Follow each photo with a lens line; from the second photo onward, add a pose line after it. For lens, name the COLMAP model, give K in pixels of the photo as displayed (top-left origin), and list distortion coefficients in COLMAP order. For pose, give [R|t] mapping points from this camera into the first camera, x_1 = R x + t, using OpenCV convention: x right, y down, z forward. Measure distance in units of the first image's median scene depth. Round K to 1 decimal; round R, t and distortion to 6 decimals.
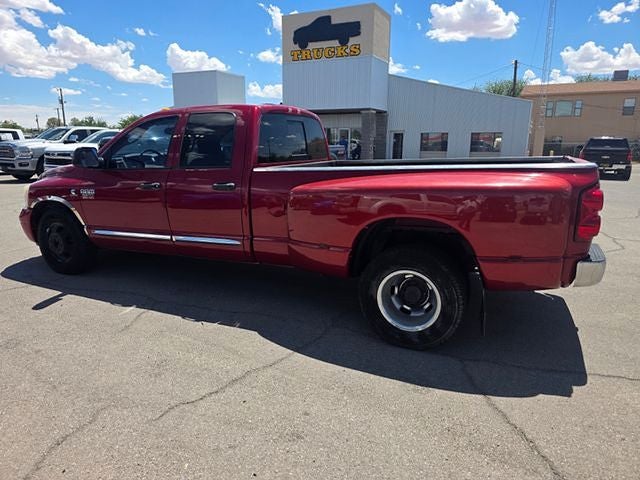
lens RADIAL K [[416.0, 0, 316.1], [0, 416.0, 236.0], [0, 0, 1]] dist [0.026658, -0.010526]
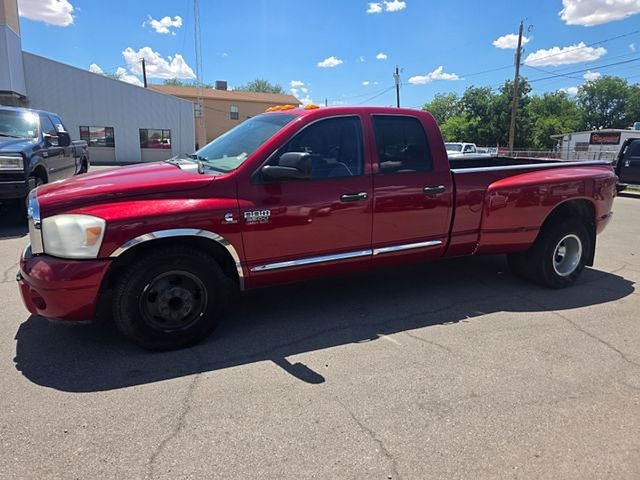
lens RADIAL K [[416.0, 0, 317.5], [0, 416.0, 242.3], [0, 0, 1]] dist [0.026658, -0.010526]
pose [[0.652669, -0.162524, 0.740006, -1.149253], [0.145306, 0.985441, 0.088271, -0.119218], [-0.743579, 0.049916, 0.666782, 0.524414]]
